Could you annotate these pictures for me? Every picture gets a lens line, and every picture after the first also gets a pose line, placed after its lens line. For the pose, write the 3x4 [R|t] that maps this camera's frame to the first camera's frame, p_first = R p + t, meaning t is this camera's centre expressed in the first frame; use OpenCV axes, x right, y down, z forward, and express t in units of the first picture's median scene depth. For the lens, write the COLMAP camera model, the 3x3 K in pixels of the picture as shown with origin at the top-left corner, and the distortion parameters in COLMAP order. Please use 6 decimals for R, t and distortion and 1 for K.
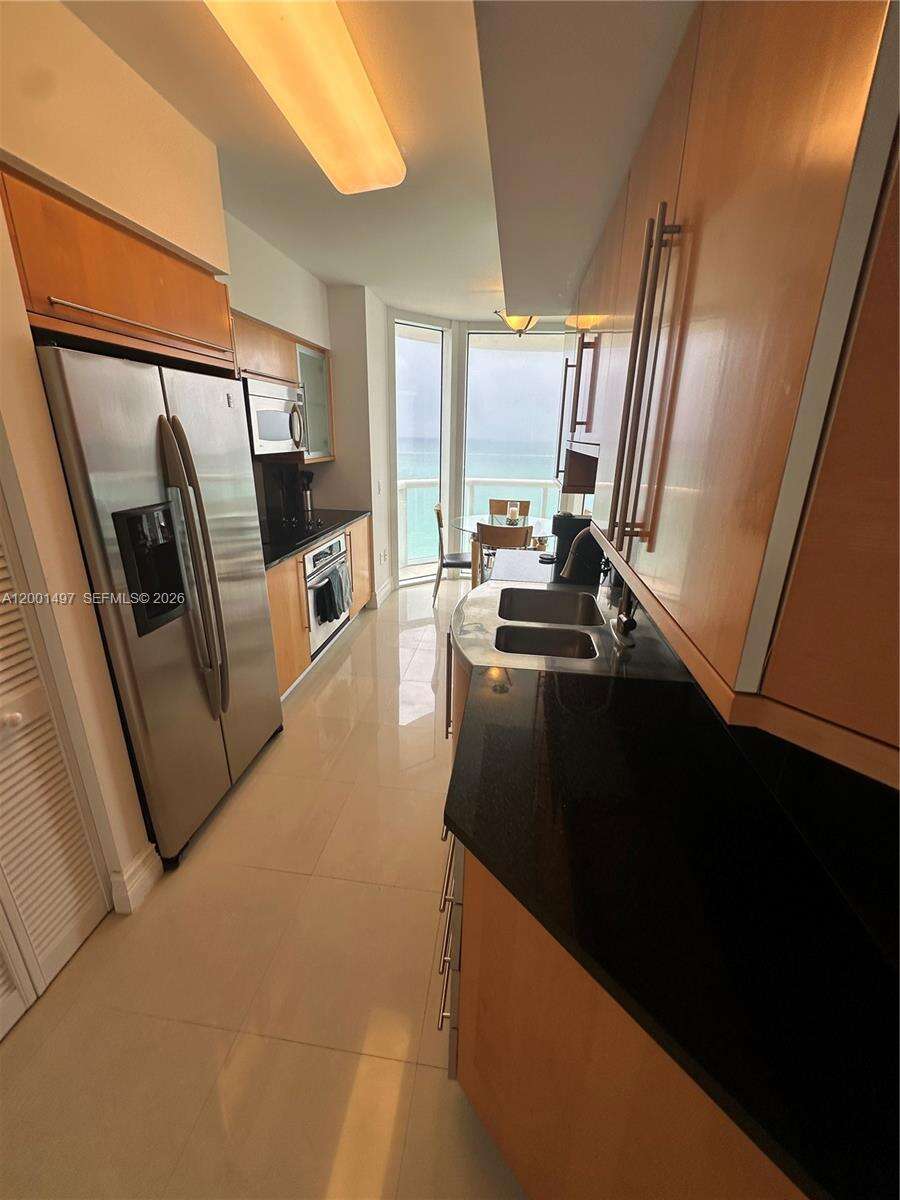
lens RADIAL K [[477.2, 0, 452.2], [0, 477.2, 599.9], [0, 0, 1]] dist [-0.005452, 0.000075]
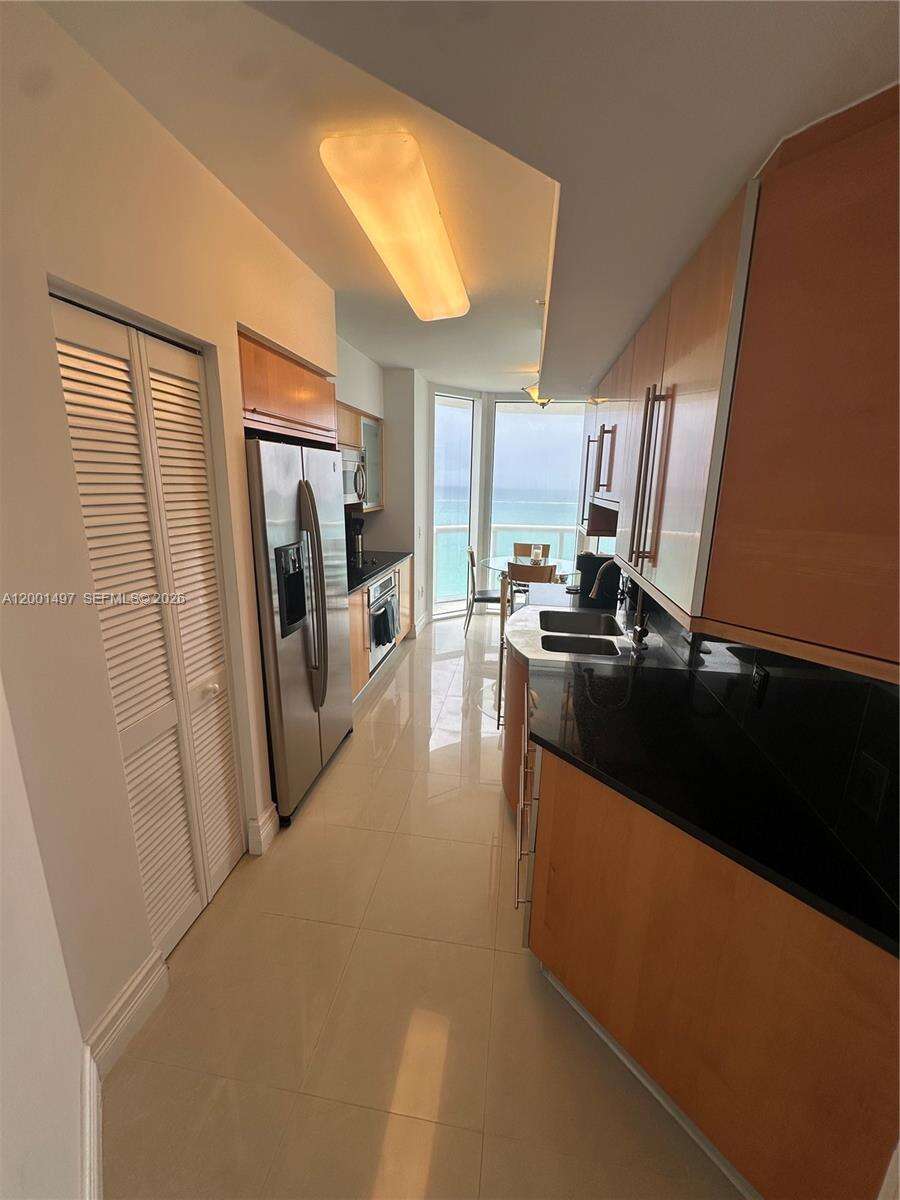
lens RADIAL K [[477.2, 0, 452.2], [0, 477.2, 599.9], [0, 0, 1]] dist [-0.005452, 0.000075]
pose [[0.999775, 0.004561, -0.020722, -0.068109], [-0.006463, 0.995679, -0.092634, 0.044425], [0.020210, 0.092747, 0.995485, -0.175553]]
